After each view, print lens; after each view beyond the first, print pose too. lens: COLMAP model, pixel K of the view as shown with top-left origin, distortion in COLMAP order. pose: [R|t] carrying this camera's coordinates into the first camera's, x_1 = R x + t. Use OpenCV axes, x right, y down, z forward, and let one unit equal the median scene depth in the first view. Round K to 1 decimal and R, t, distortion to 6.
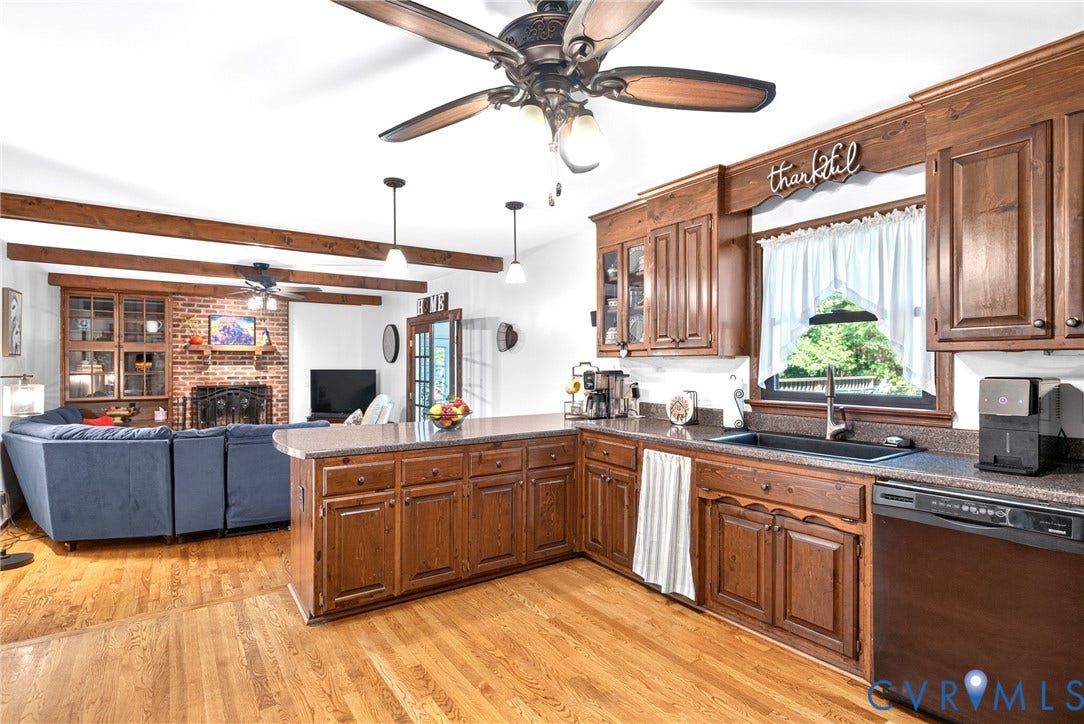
lens RADIAL K [[532.0, 0, 541.0], [0, 532.0, 365.6], [0, 0, 1]] dist [-0.001304, -0.000560]
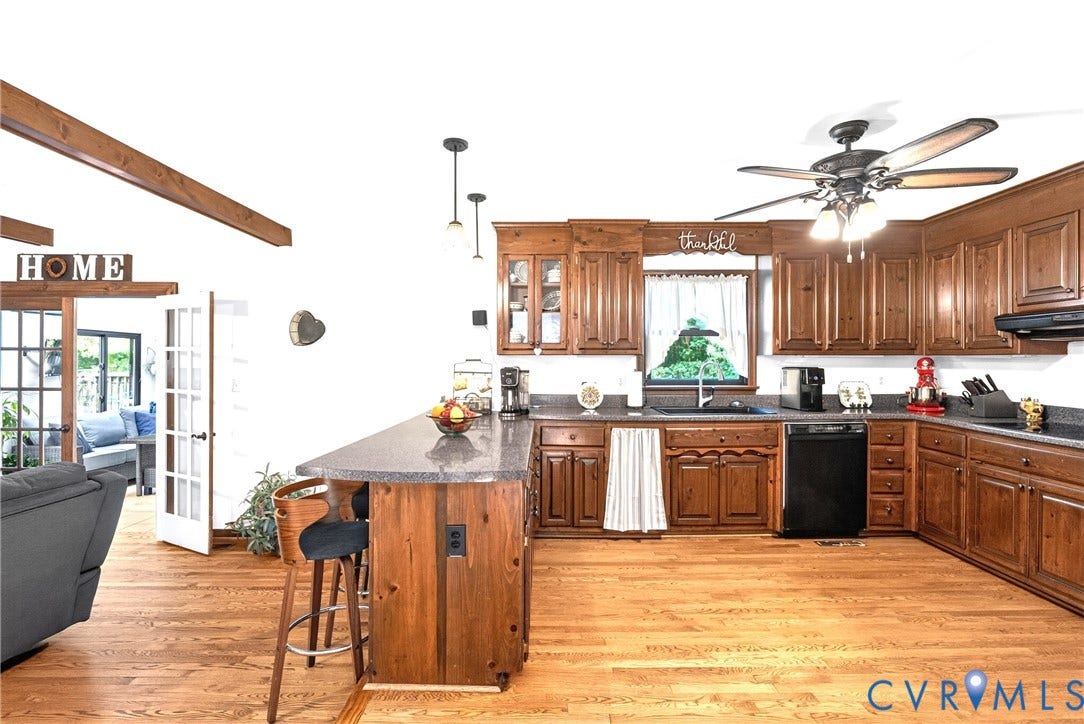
lens RADIAL K [[504.4, 0, 548.3], [0, 504.4, 360.3], [0, 0, 1]] dist [0.001333, -0.000528]
pose [[0.569704, 0.000522, 0.821850, -0.327965], [0.002361, 0.999995, -0.002272, -0.001026], [-0.821847, 0.003235, 0.569700, 0.165400]]
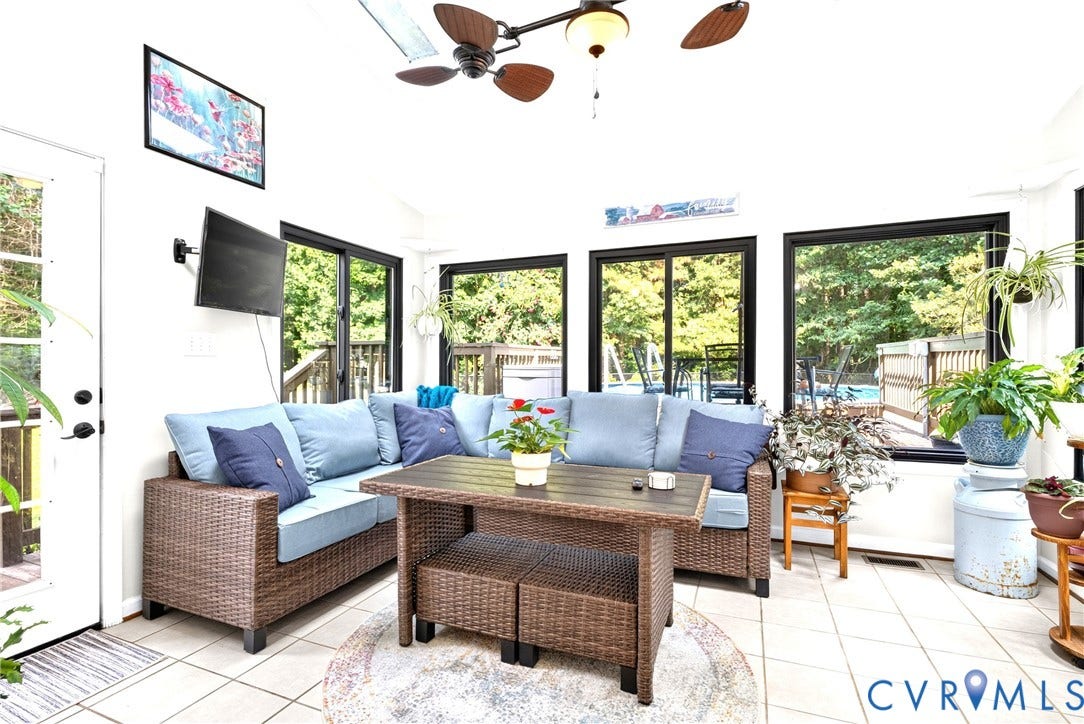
lens RADIAL K [[486.1, 0, 539.8], [0, 486.1, 362.6], [0, 0, 1]] dist [-0.000428, 0.000413]
pose [[0.840919, -0.000801, 0.541160, -0.142453], [0.004695, 0.999972, -0.005816, 0.051518], [-0.541140, 0.007431, 0.840899, 0.817348]]
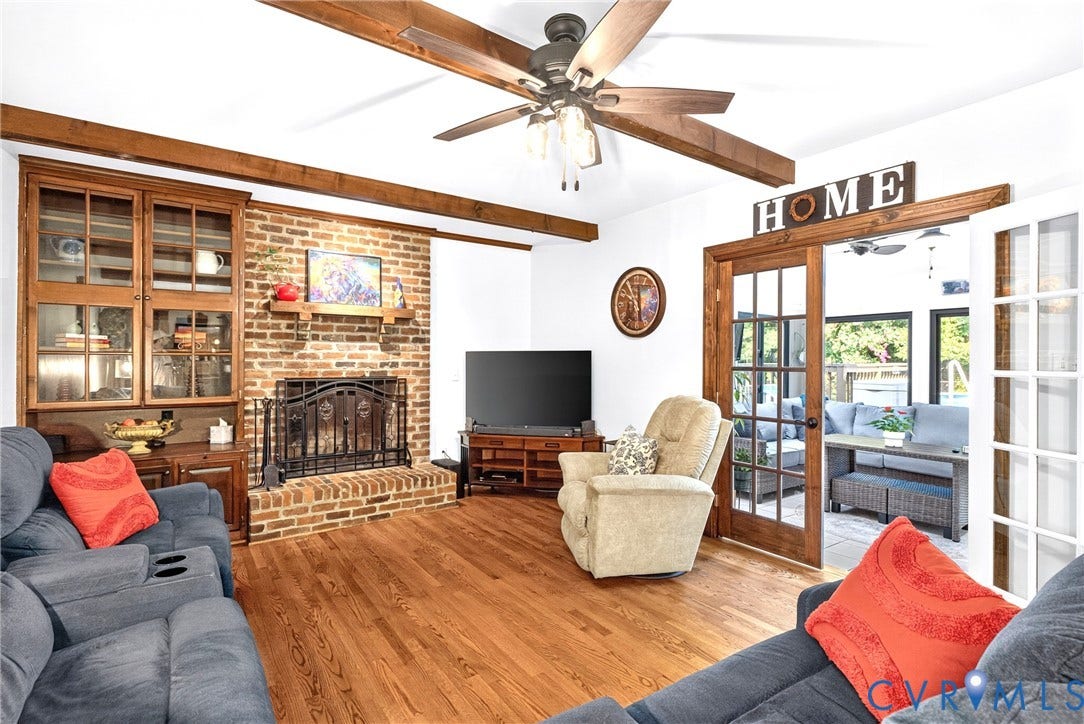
lens RADIAL K [[509.8, 0, 542.4], [0, 509.8, 358.3], [0, 0, 1]] dist [-0.002107, -0.000175]
pose [[0.999940, 0.002651, 0.010649, -0.395571], [-0.002554, 0.999955, -0.009151, 0.022198], [-0.010673, 0.009123, 0.999901, 0.483490]]
